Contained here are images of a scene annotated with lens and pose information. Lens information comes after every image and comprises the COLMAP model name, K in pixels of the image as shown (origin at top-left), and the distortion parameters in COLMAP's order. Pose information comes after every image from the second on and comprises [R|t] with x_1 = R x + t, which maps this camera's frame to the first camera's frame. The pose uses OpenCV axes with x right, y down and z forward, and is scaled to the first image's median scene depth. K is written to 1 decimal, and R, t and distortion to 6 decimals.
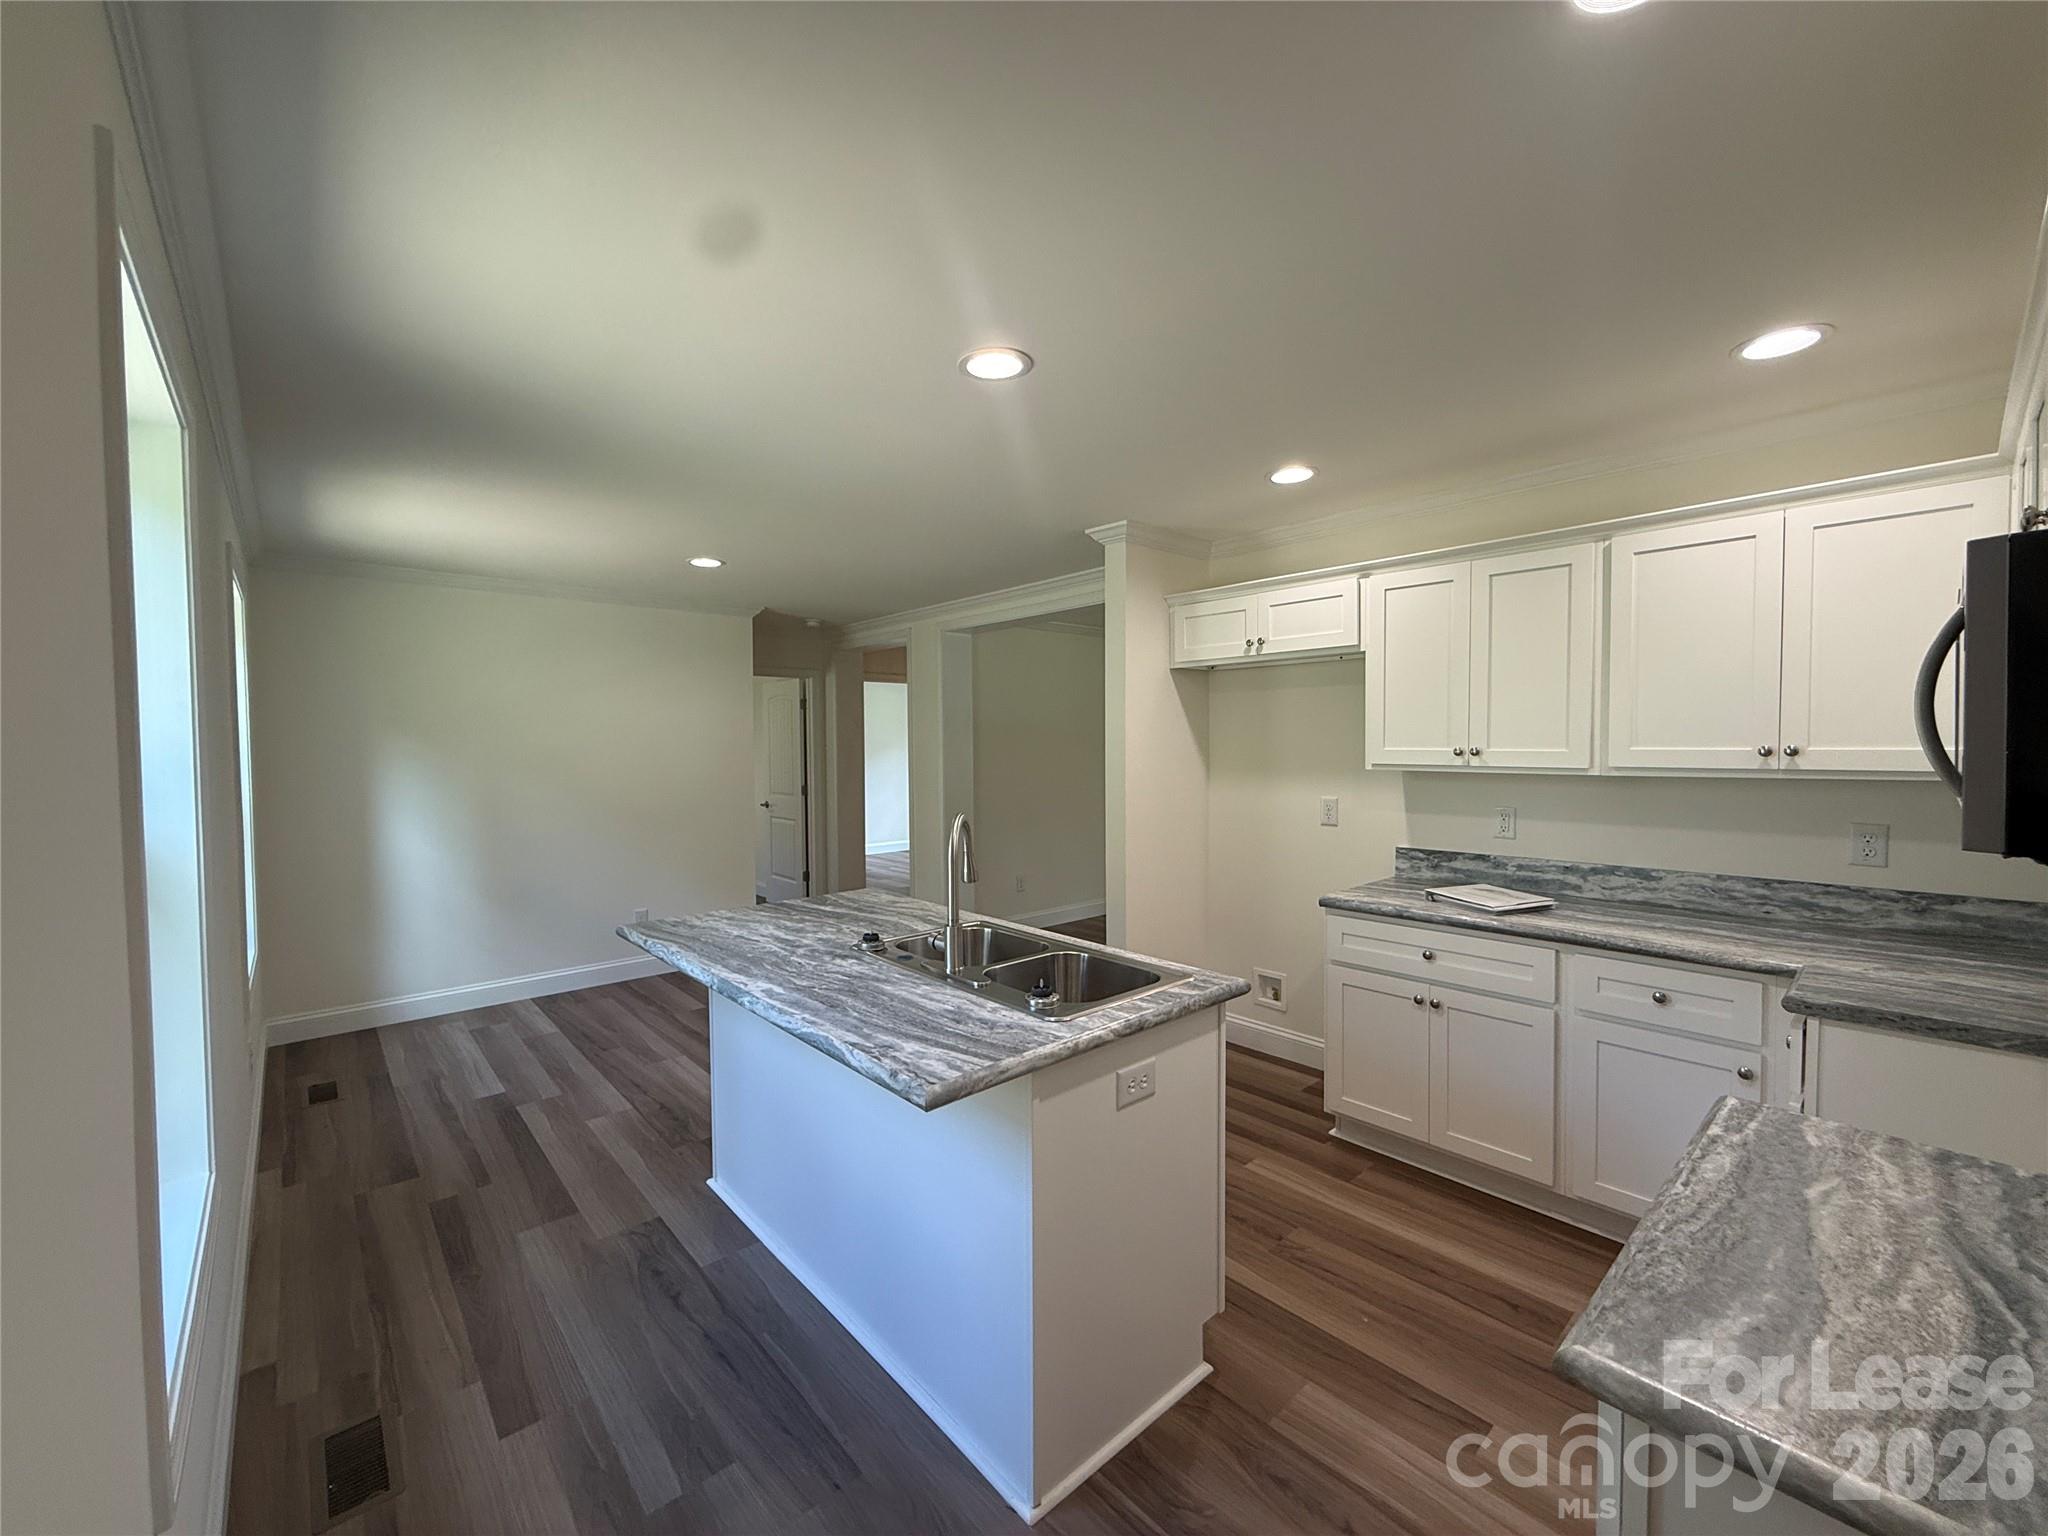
lens RADIAL K [[817.8, 0, 1021.3], [0, 817.8, 766.3], [0, 0, 1]] dist [0.000769, 0.000502]
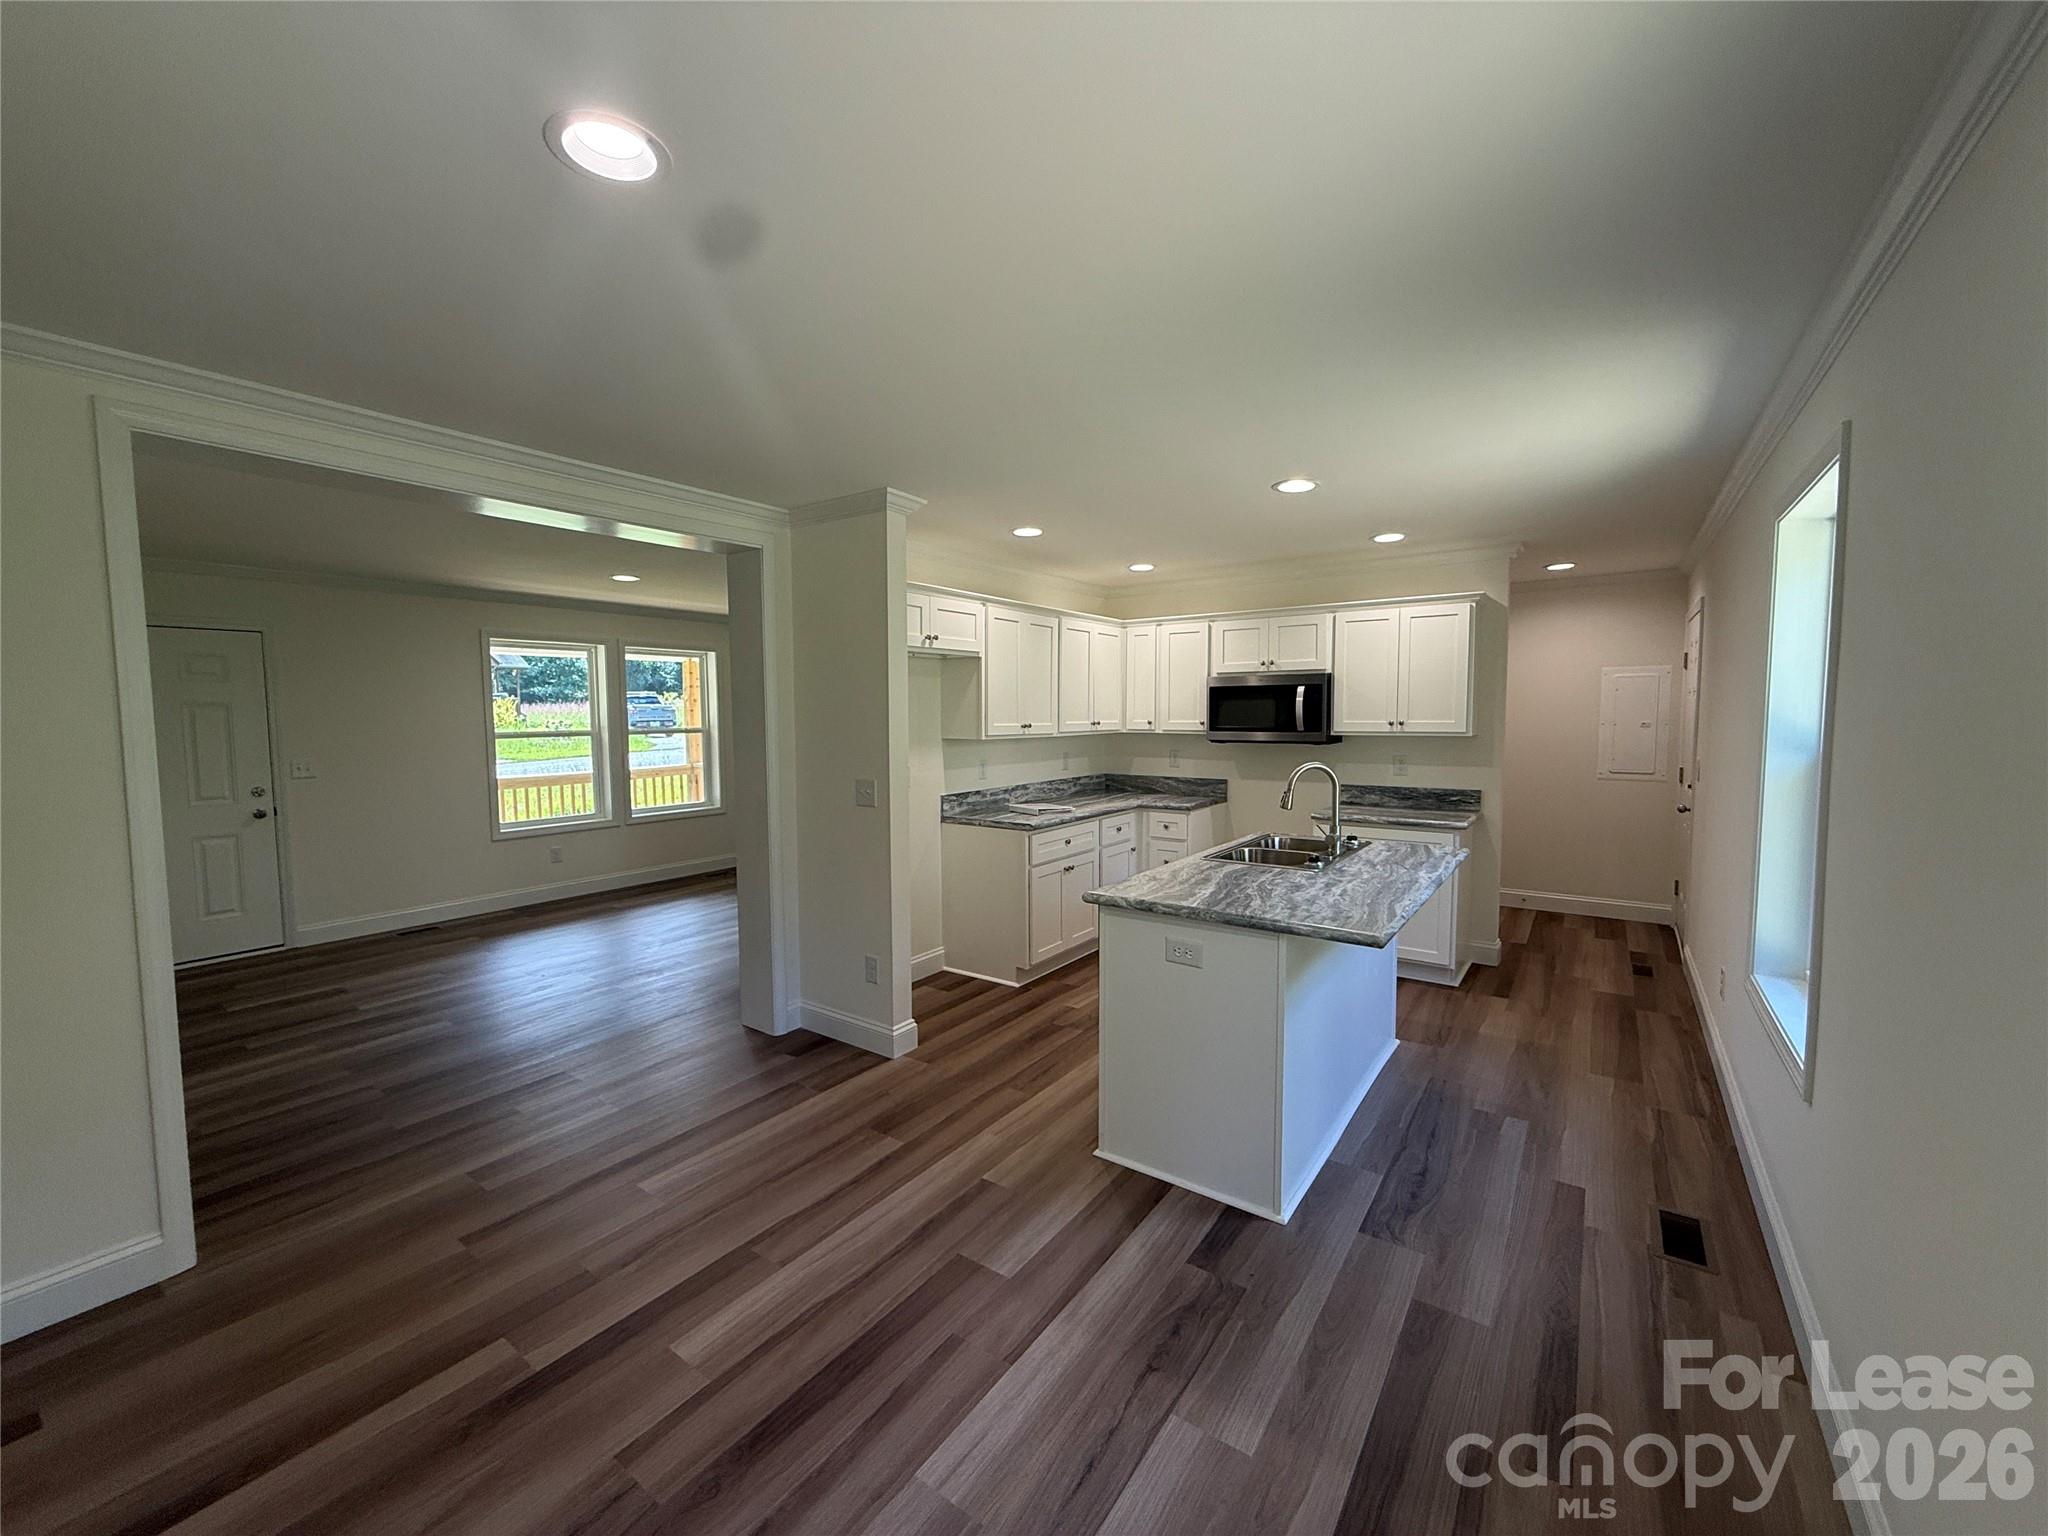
lens RADIAL K [[816.9, 0, 1018.4], [0, 816.9, 767.4], [0, 0, 1]] dist [-0.001022, 0.000208]
pose [[-0.219111, -0.056768, 0.974047, -1.167345], [0.037922, 0.997056, 0.066639, -0.046797], [-0.974963, 0.051539, -0.216313, 1.472631]]
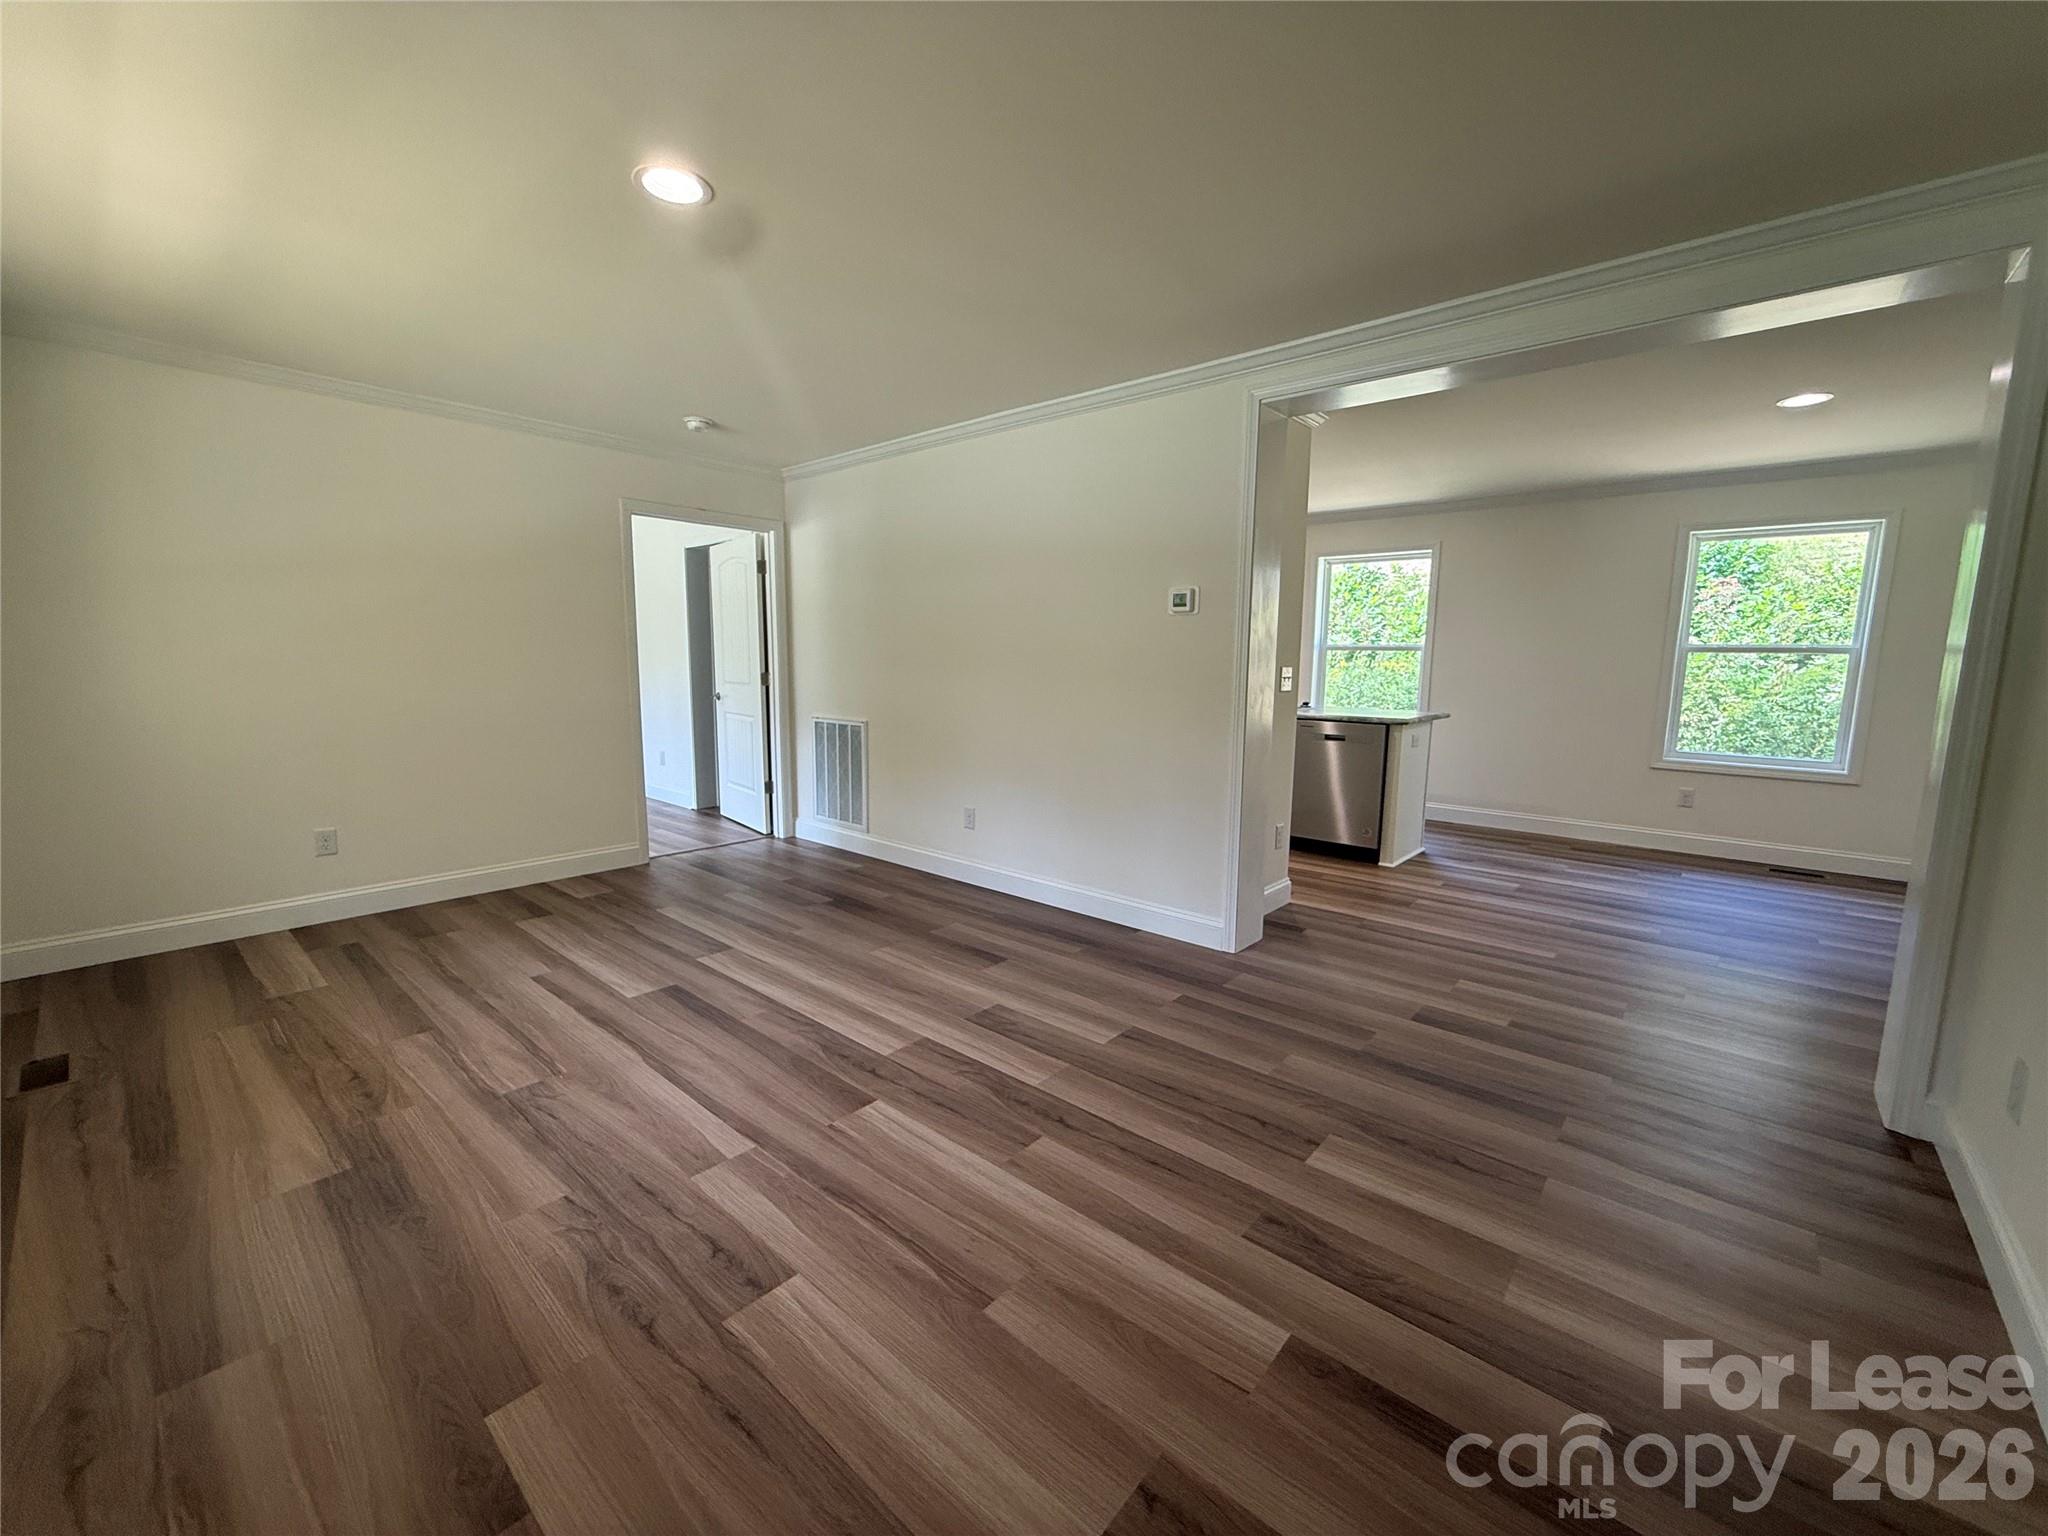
lens RADIAL K [[816.9, 0, 1018.4], [0, 816.9, 767.4], [0, 0, 1]] dist [-0.001022, 0.000208]
pose [[-0.993088, 0.014698, -0.116447, 0.841660], [-0.005192, 0.985657, 0.168682, -0.016653], [0.117256, 0.168121, -0.978768, 2.851962]]
